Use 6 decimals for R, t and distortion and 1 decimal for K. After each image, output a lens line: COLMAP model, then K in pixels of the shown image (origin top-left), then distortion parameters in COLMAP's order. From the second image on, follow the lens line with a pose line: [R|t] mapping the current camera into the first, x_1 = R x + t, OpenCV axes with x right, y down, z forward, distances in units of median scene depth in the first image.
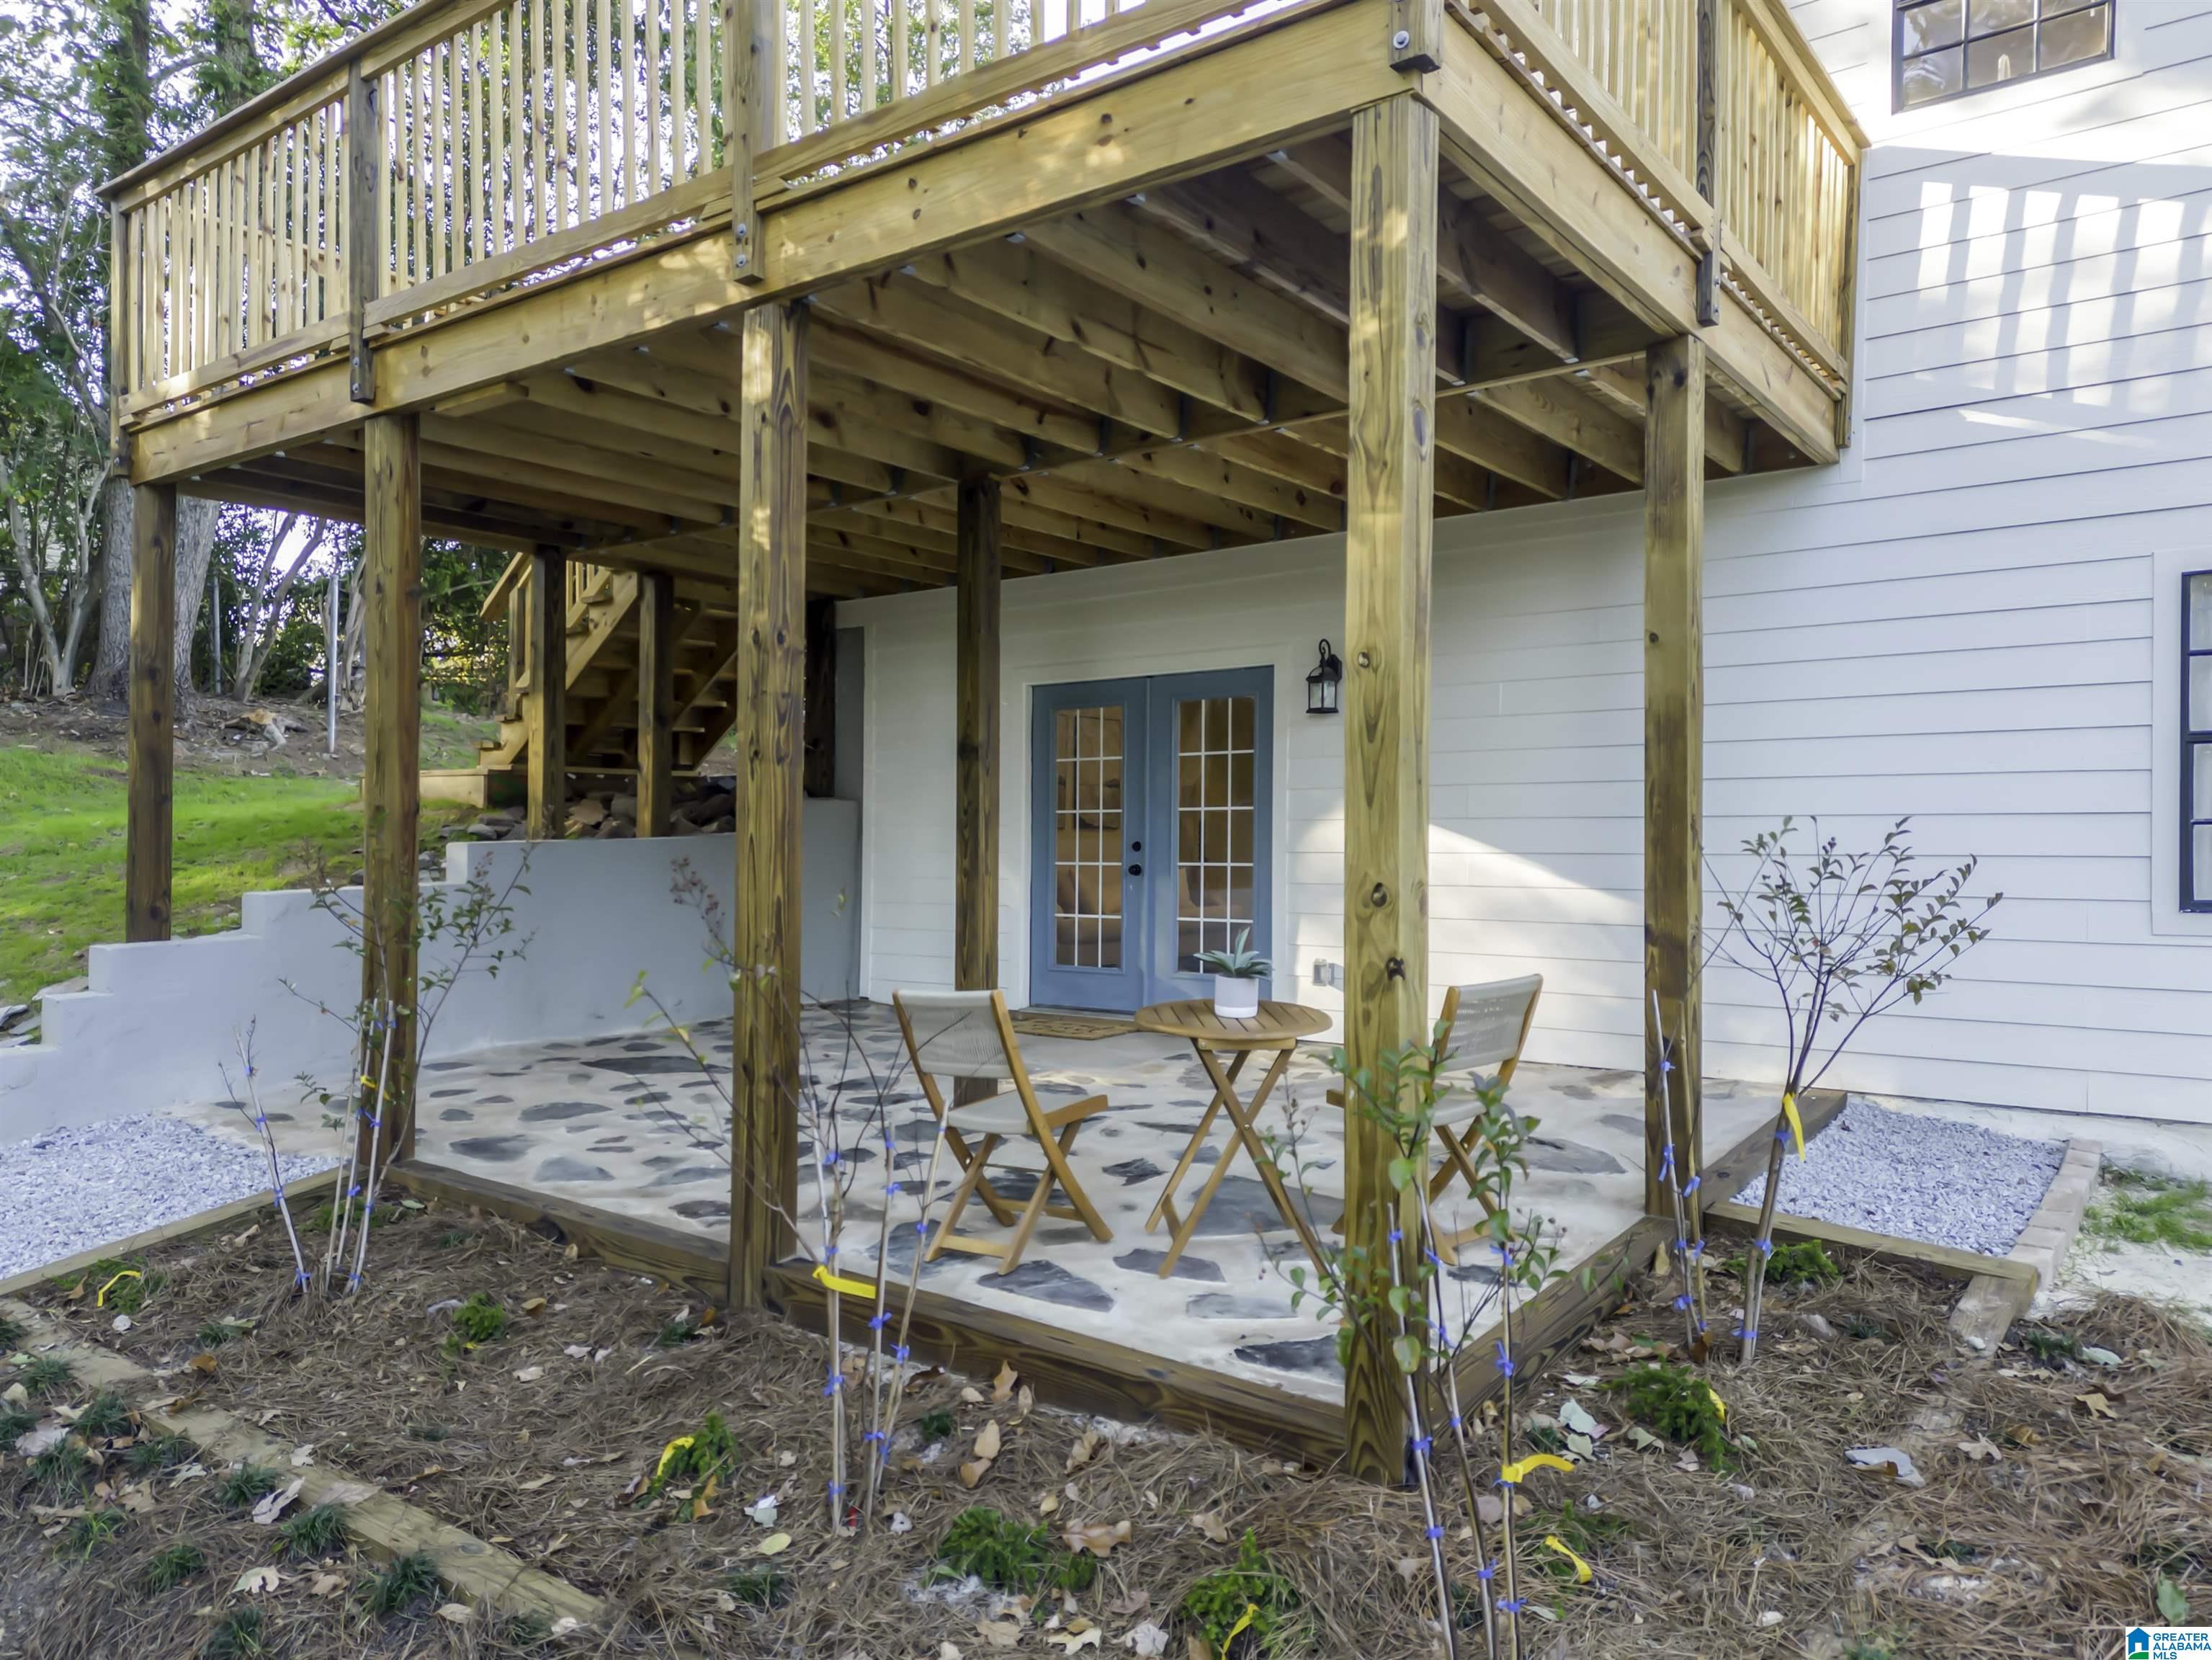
lens RADIAL K [[1554.2, 0, 1103.5], [0, 1554.2, 812.3], [0, 0, 1]] dist [0.045680, 0.001308]
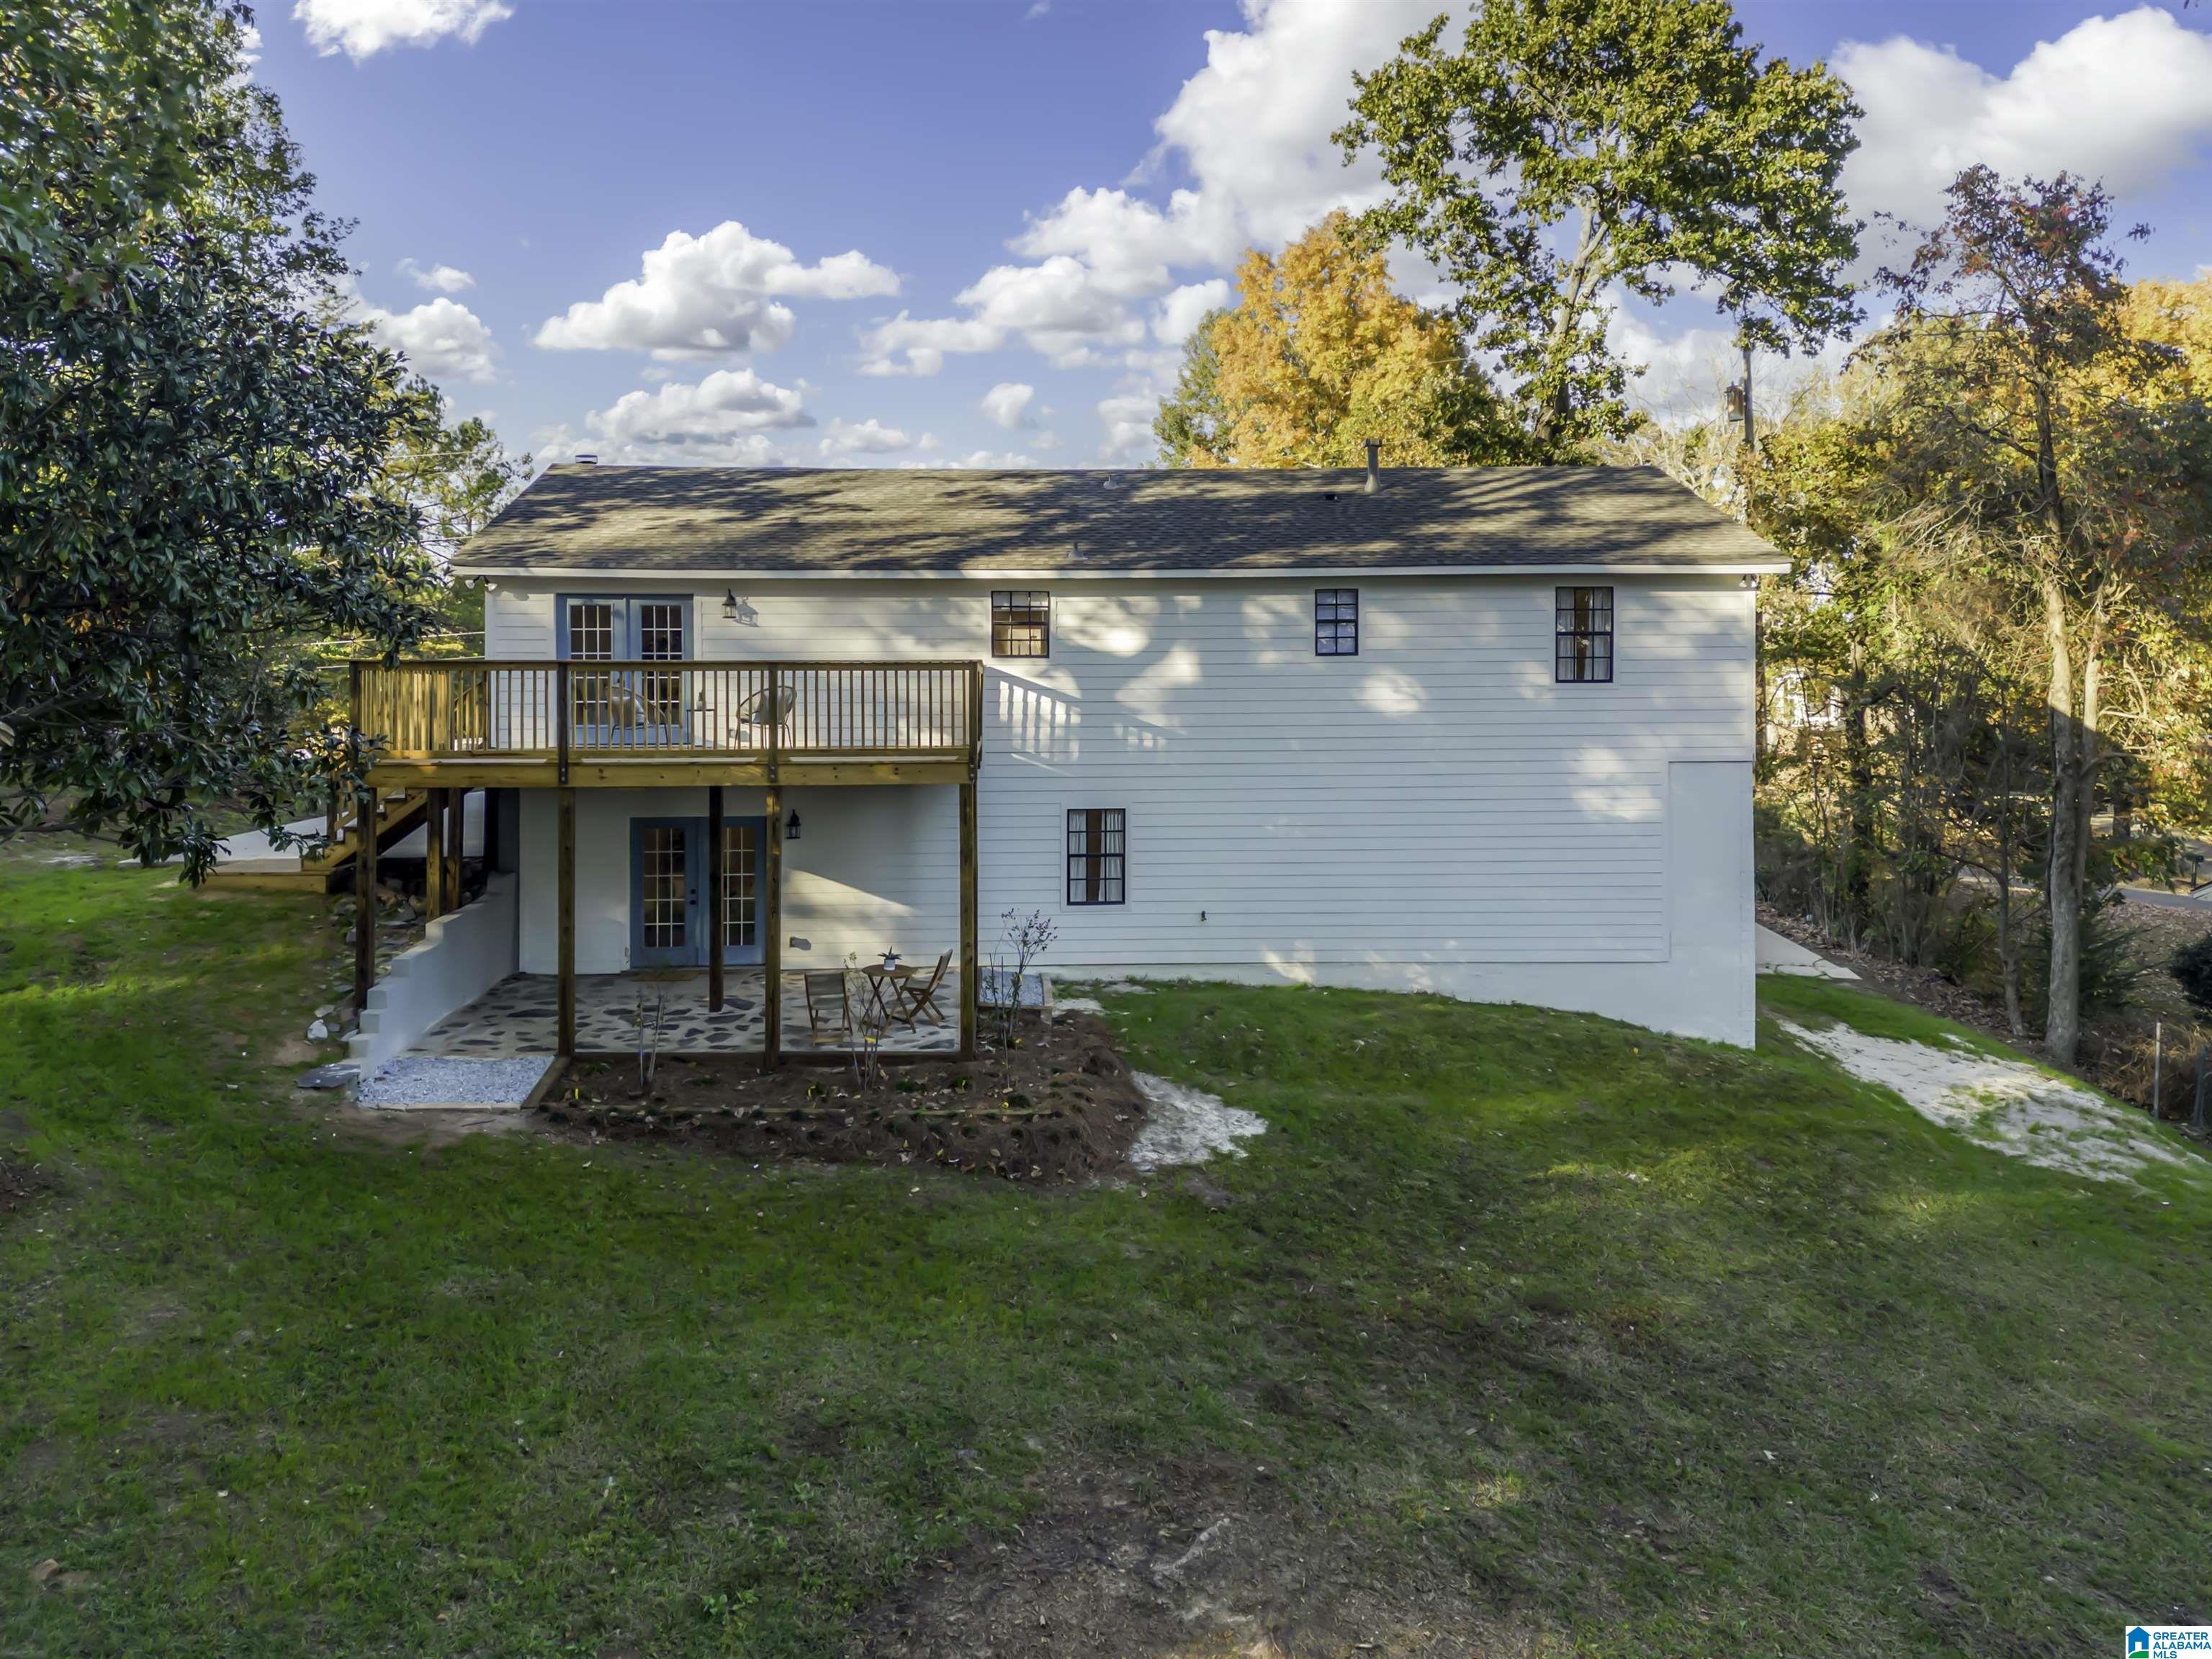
lens RADIAL K [[1554.0, 0, 1111.7], [0, 1554.0, 828.8], [0, 0, 1]] dist [0.045680, 0.001308]
pose [[0.783605, -0.068761, 0.617442, -1.324944], [-0.002126, 0.993553, 0.113345, -0.484302], [-0.621255, -0.090131, 0.778408, -1.682773]]
